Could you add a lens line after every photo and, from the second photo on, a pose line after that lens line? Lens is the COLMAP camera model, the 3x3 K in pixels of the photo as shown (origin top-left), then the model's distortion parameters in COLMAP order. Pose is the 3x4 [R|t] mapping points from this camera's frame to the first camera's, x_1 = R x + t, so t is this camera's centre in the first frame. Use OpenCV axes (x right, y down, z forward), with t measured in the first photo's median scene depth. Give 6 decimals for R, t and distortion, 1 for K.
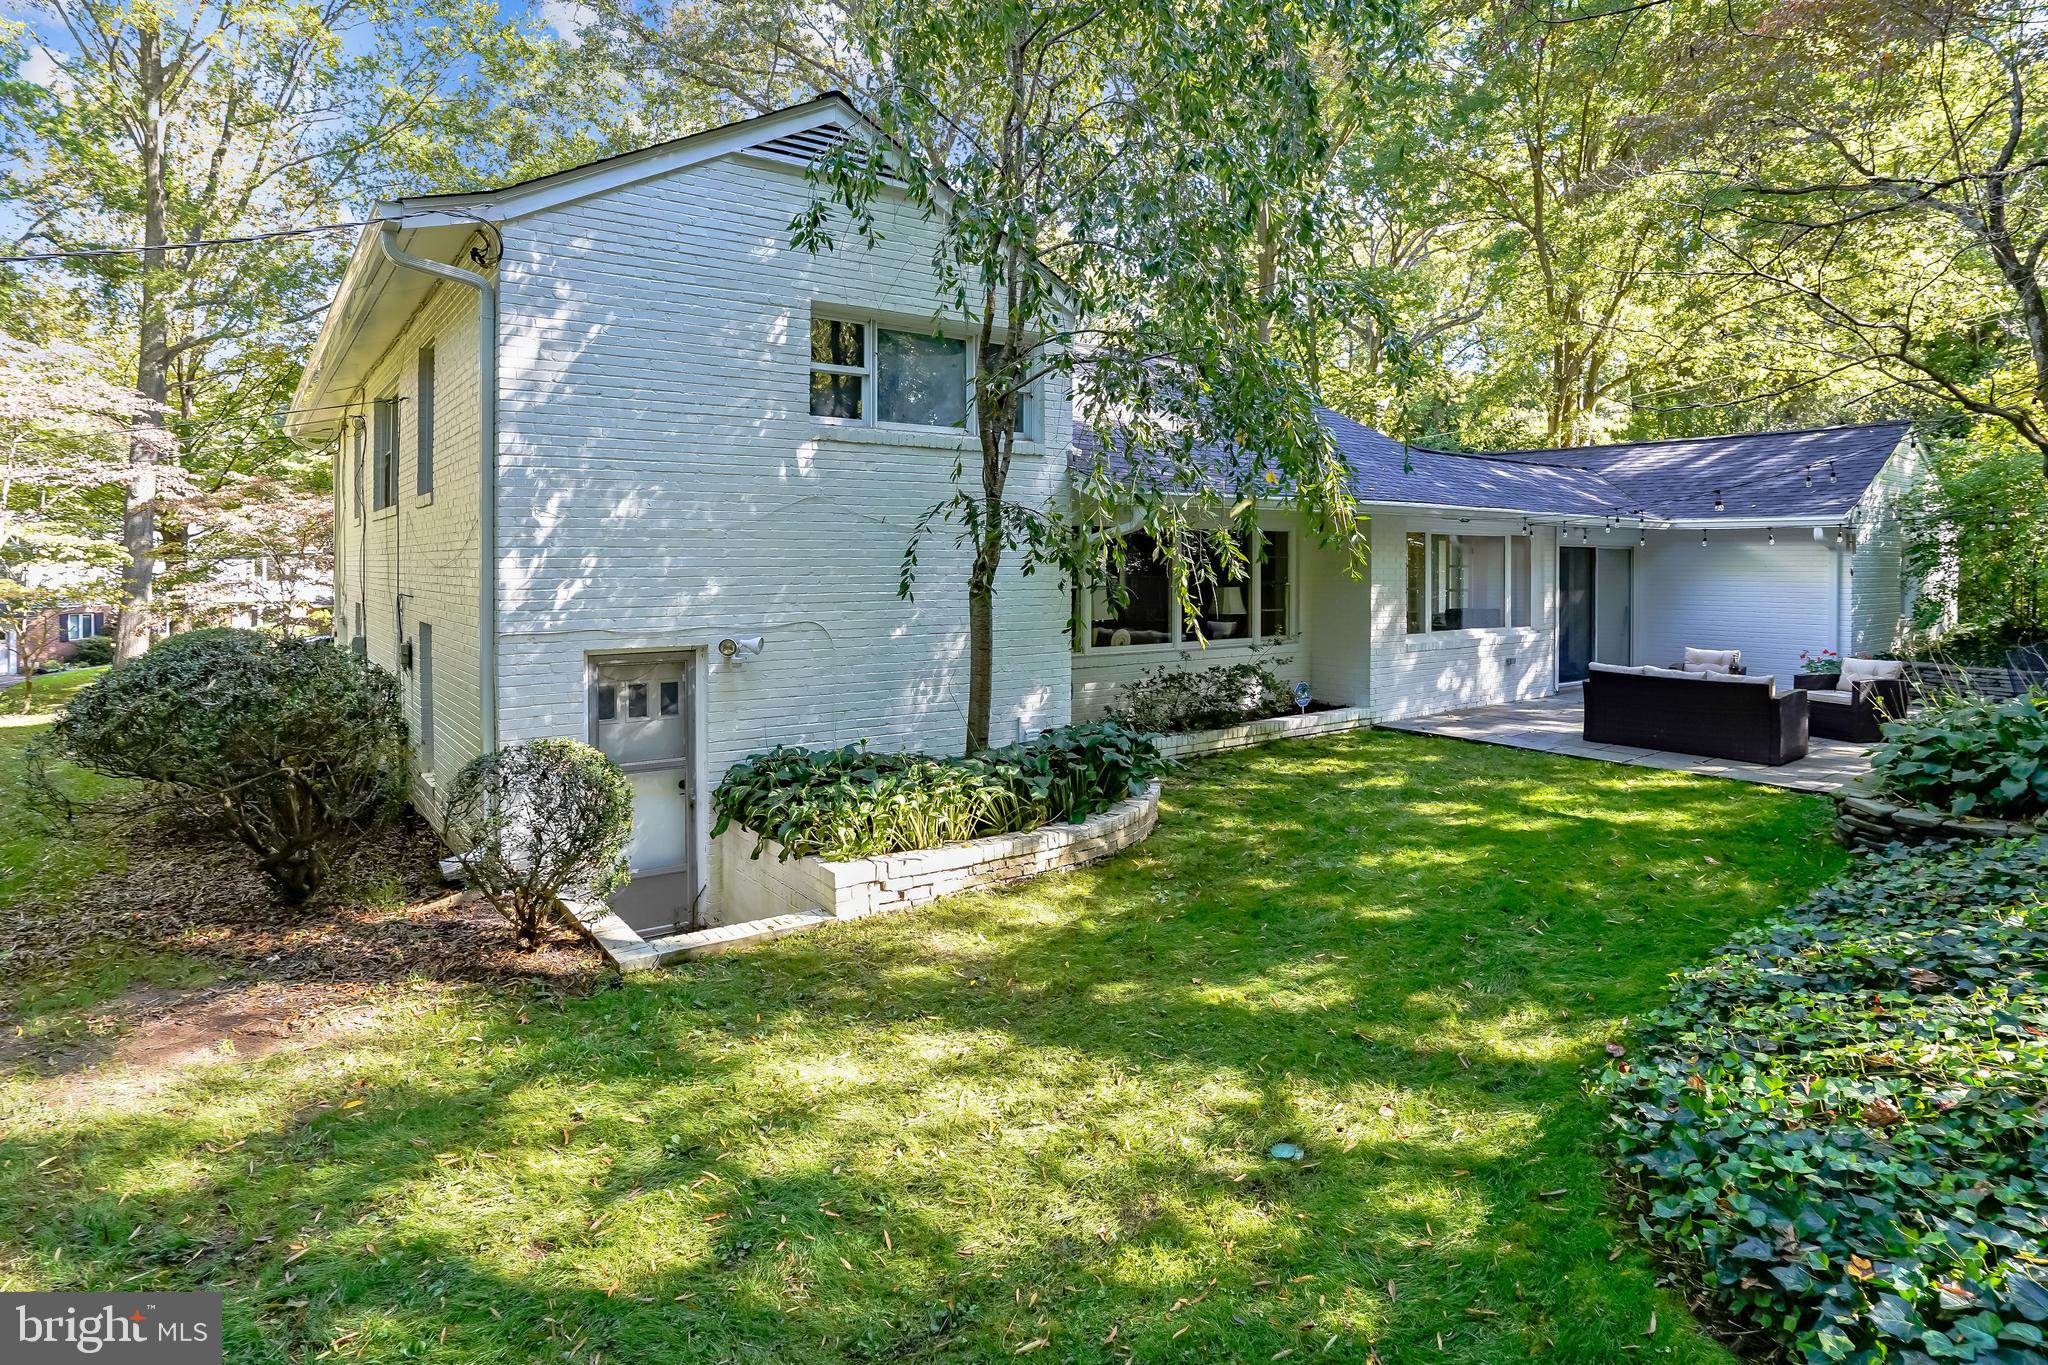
lens RADIAL K [[1124.0, 0, 985.7], [0, 1124.0, 569.9], [0, 0, 1]] dist [-0.030073, 0.000851]
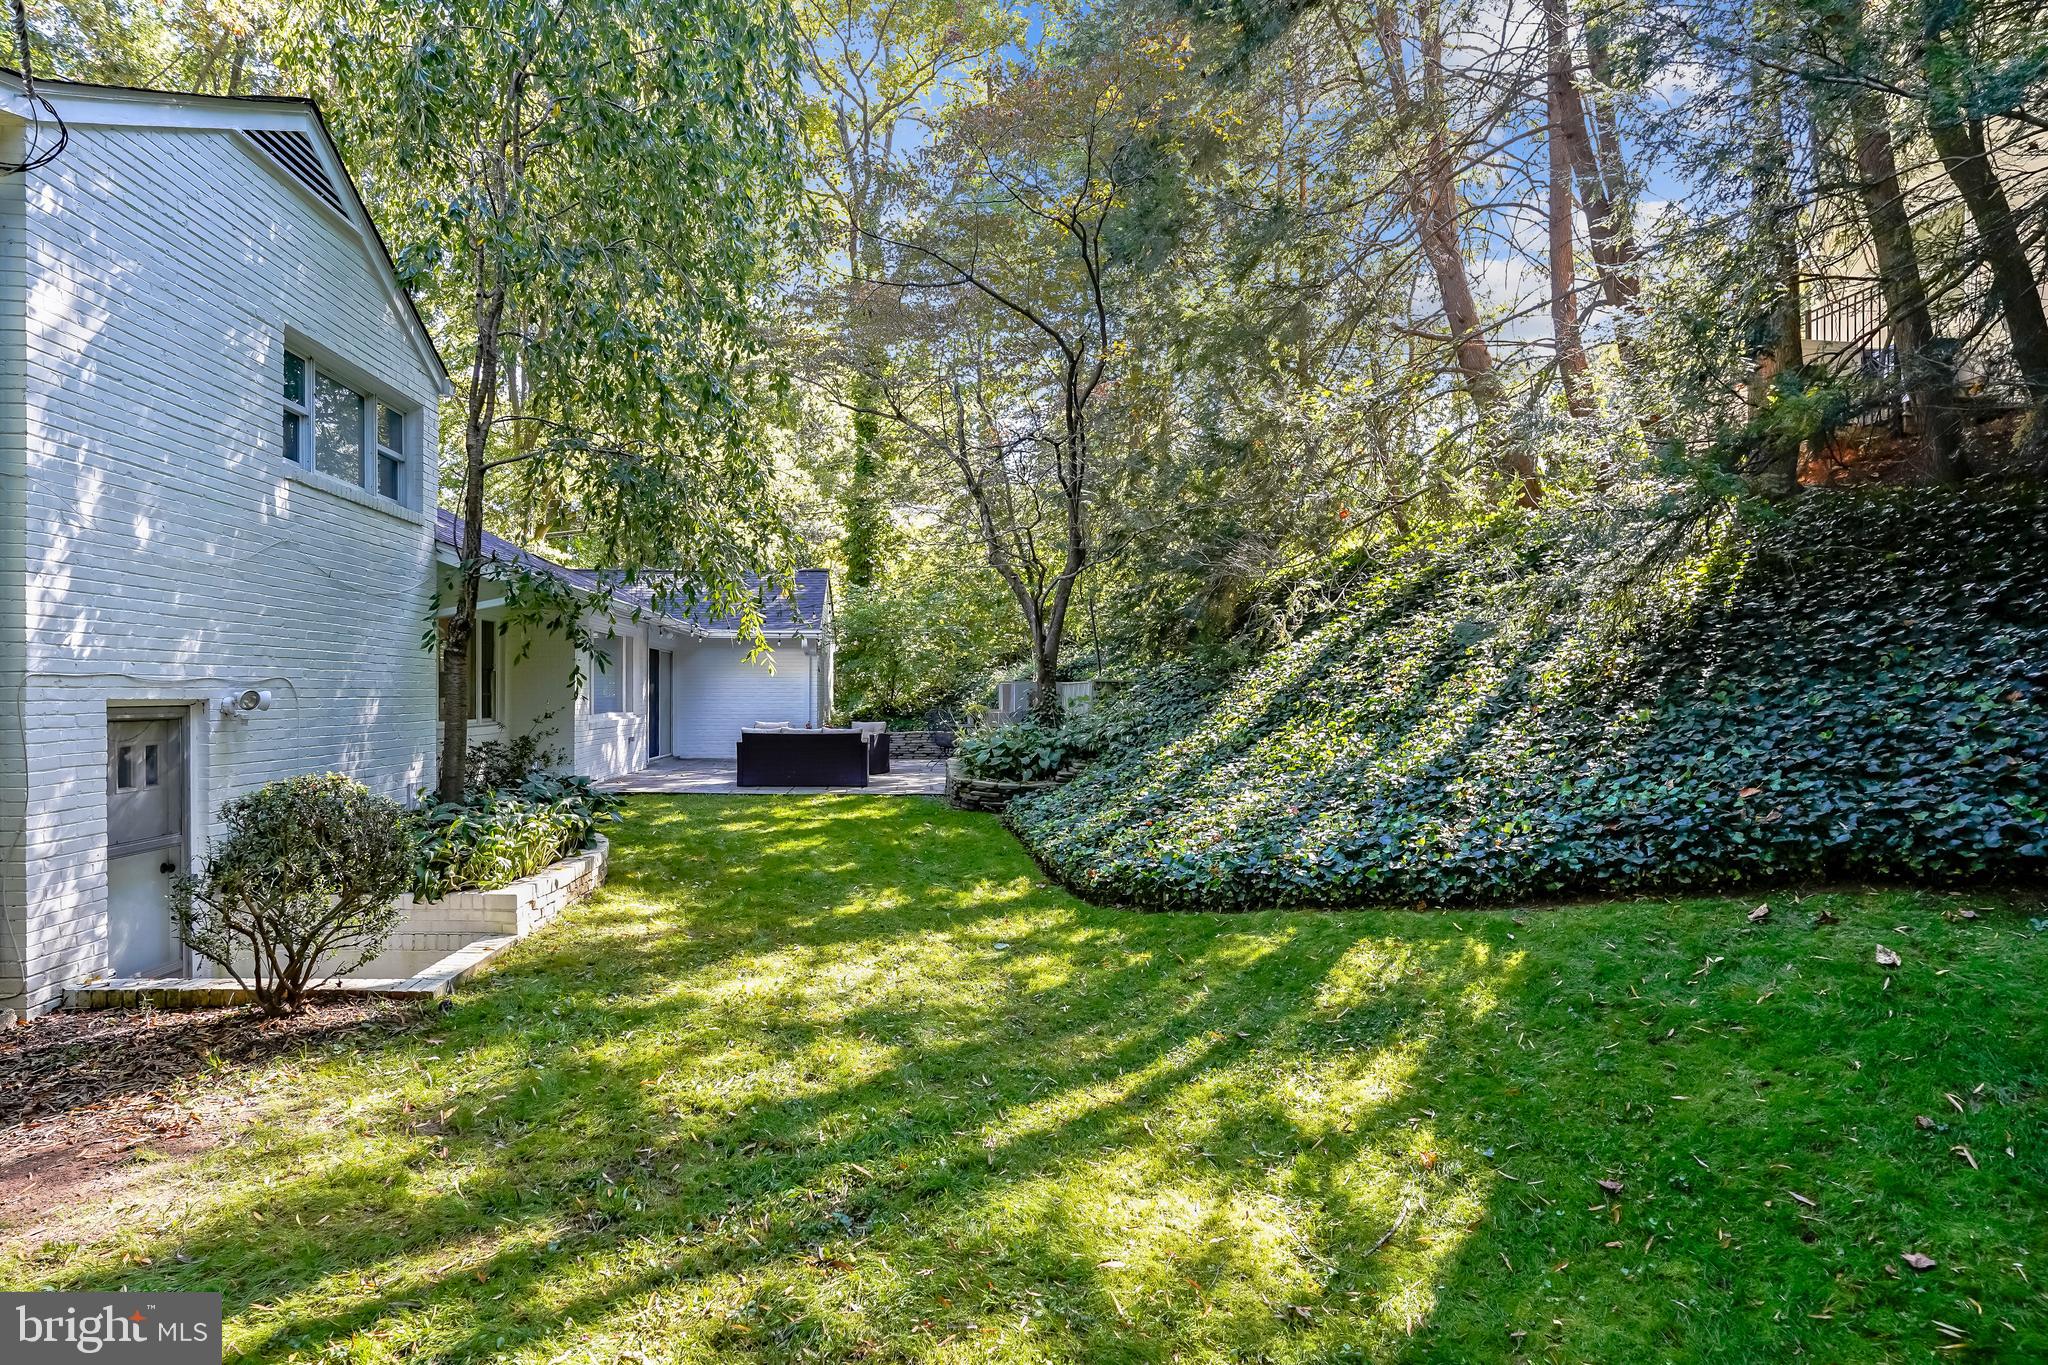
lens RADIAL K [[1124.0, 0, 1011.9], [0, 1124.0, 672.2], [0, 0, 1]] dist [-0.030073, 0.000851]
pose [[0.515356, 0.010902, 0.856907, -0.585951], [0.011860, 0.999733, -0.019852, 0.062429], [-0.856894, 0.020394, 0.515089, 0.036628]]
